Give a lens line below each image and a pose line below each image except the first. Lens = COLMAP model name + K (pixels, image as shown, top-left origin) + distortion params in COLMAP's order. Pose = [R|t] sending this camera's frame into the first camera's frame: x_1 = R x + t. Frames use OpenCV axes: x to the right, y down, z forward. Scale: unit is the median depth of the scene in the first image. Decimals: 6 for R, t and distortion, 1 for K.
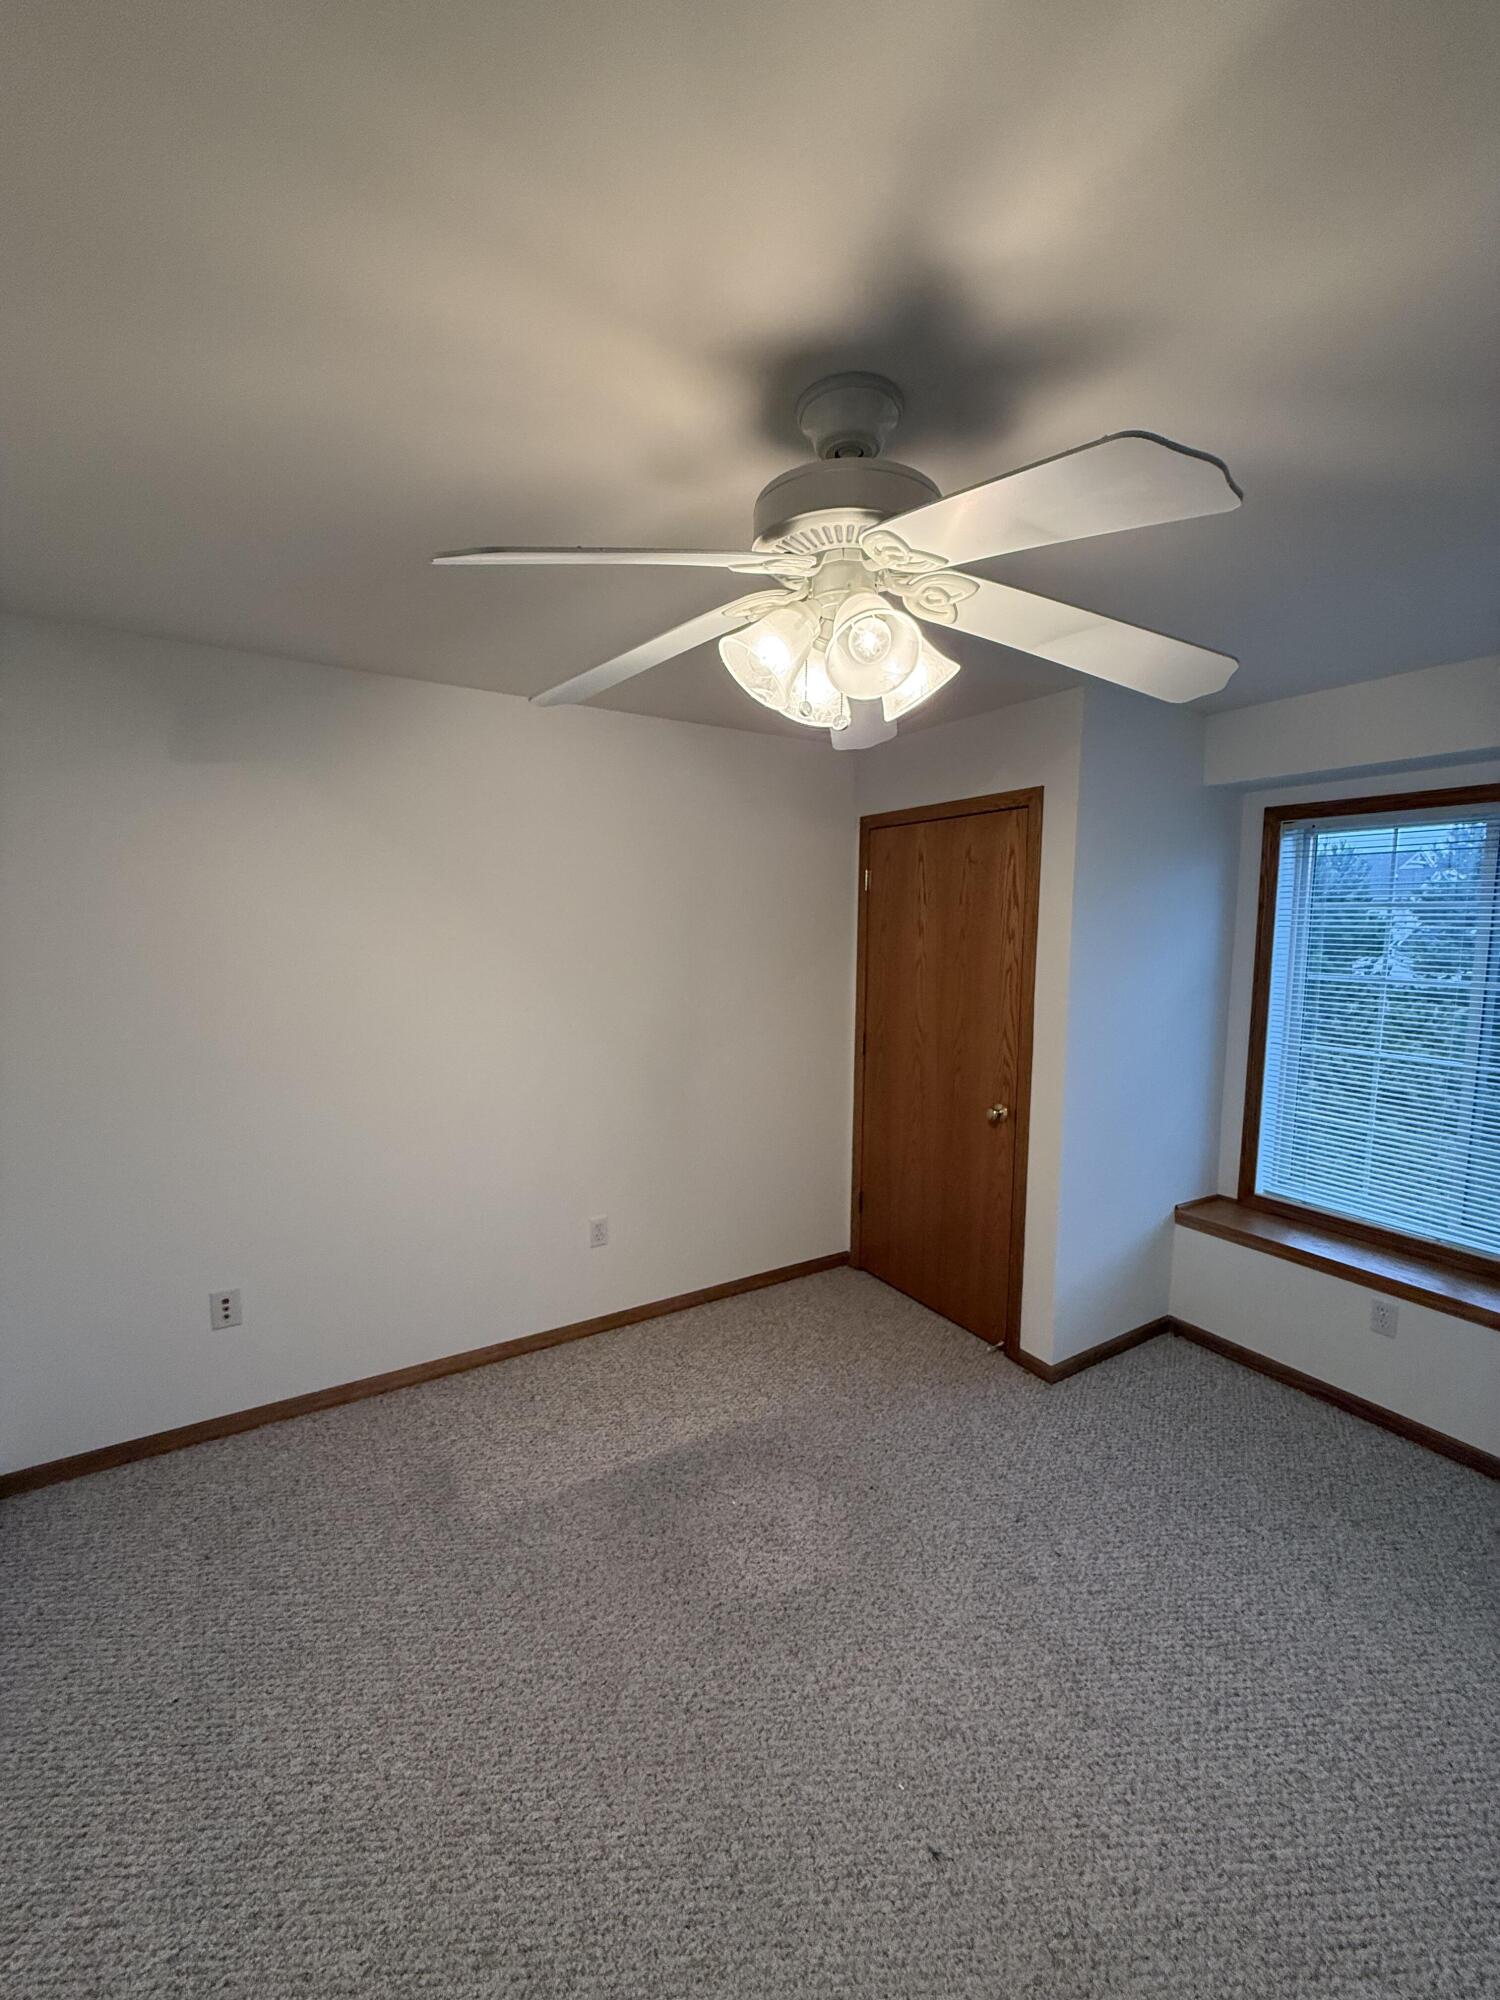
lens RADIAL K [[787.5, 0, 747.7], [0, 787.5, 999.6], [0, 0, 1]] dist [-0.001375, 0.000310]
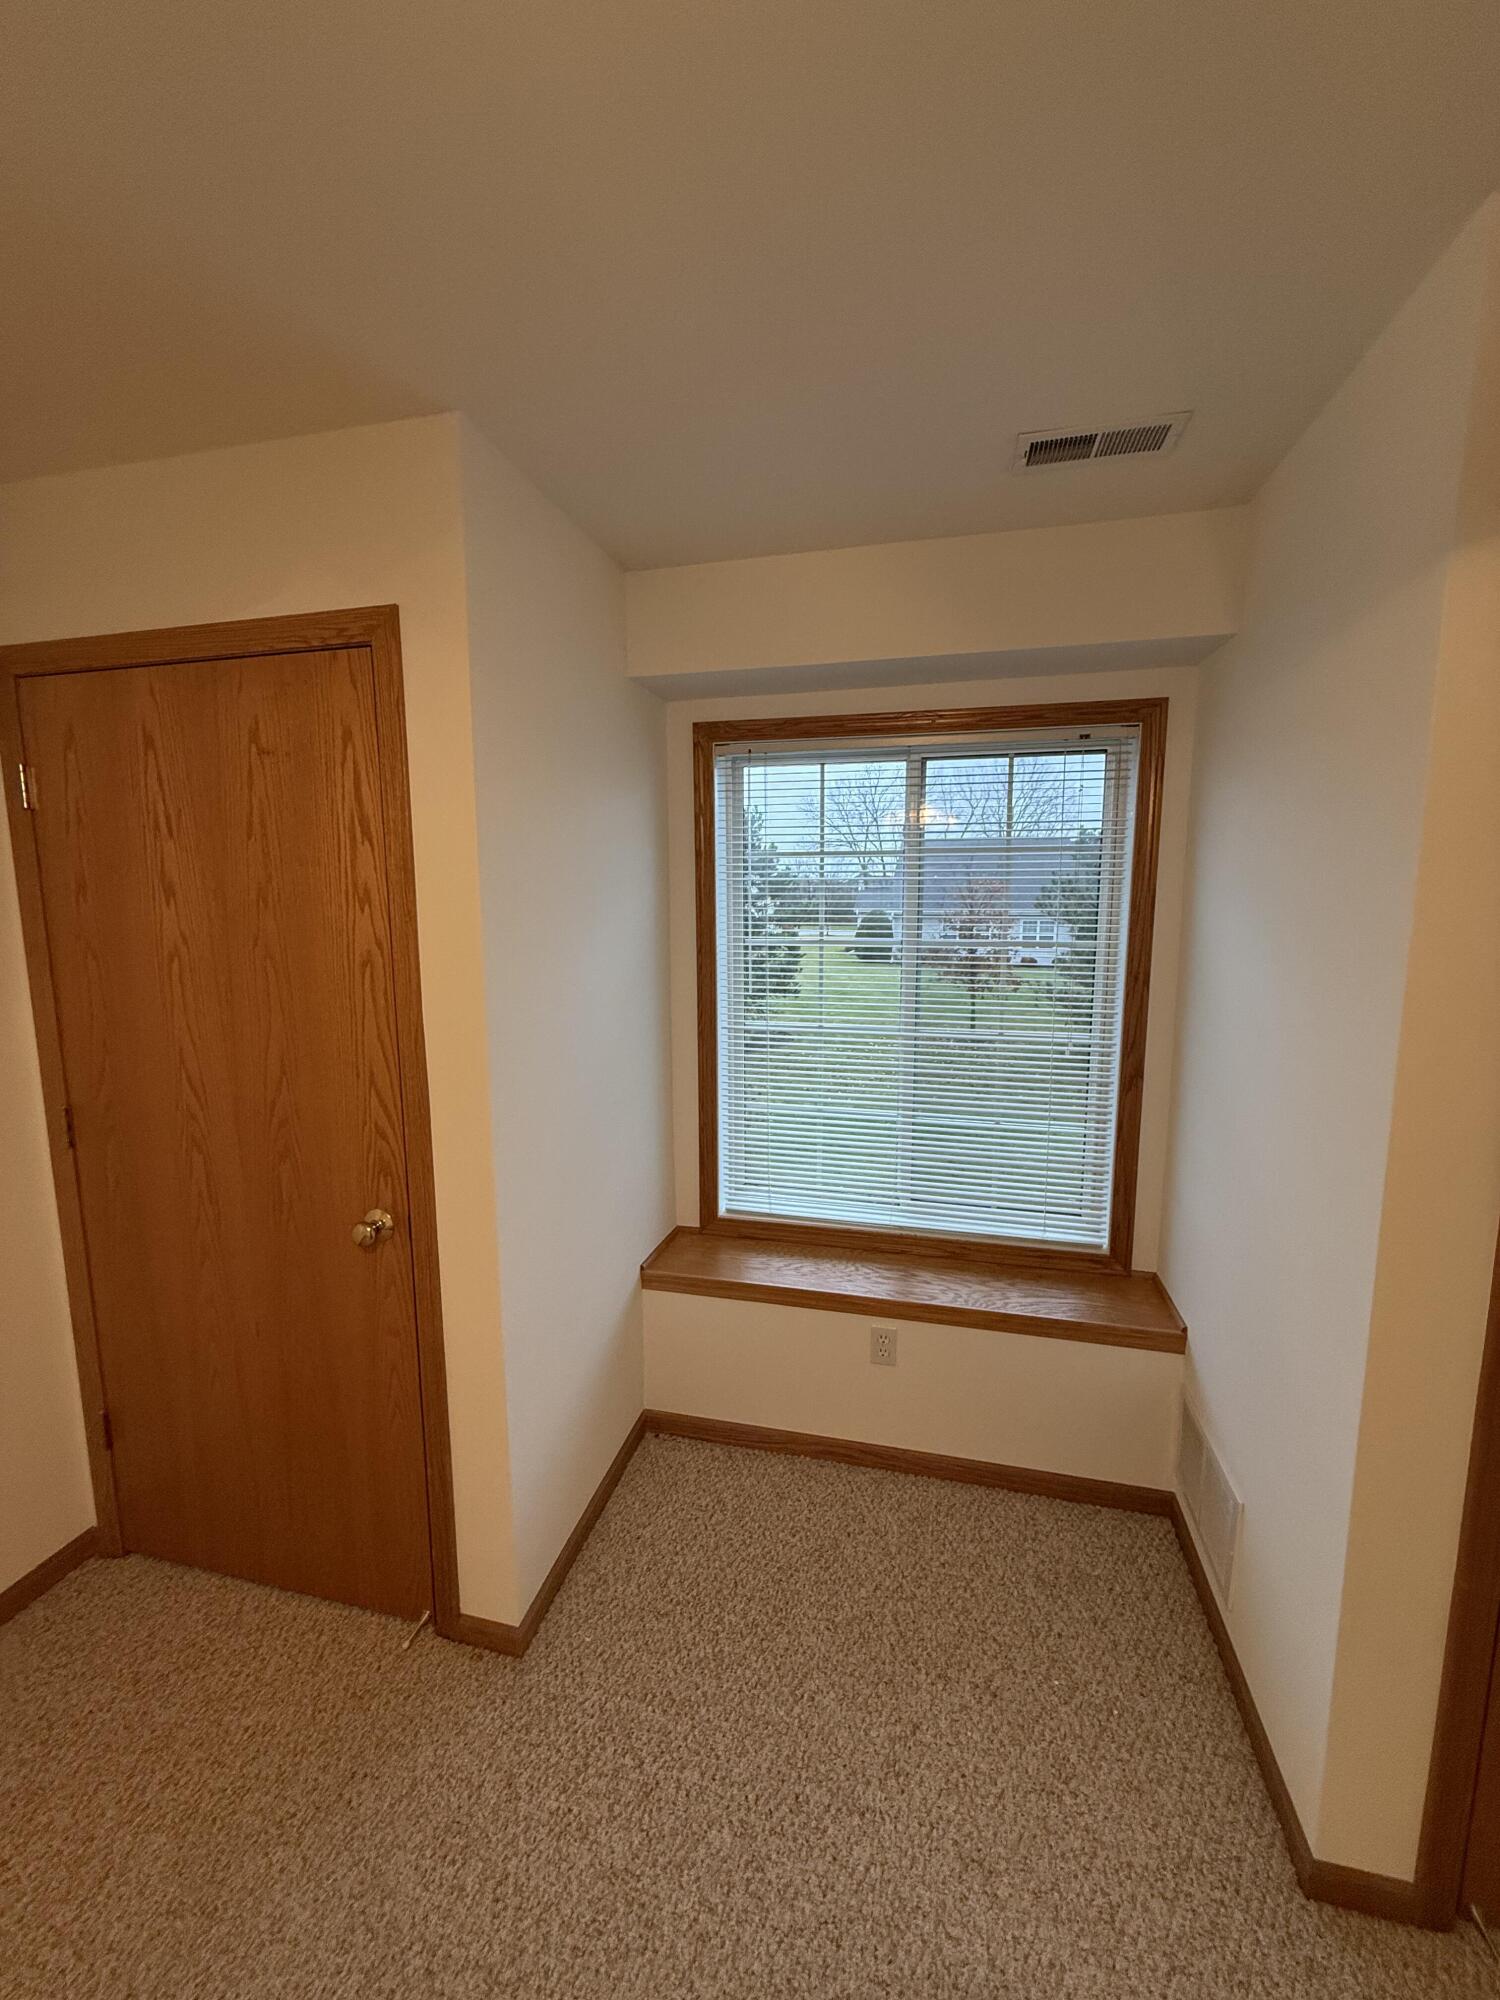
lens RADIAL K [[787.5, 0, 747.7], [0, 787.5, 999.6], [0, 0, 1]] dist [-0.001375, 0.000310]
pose [[0.706057, -0.108148, 0.699848, 0.133617], [0.077315, 0.994135, 0.075623, -0.031569], [-0.703921, 0.000715, 0.710278, 0.424338]]
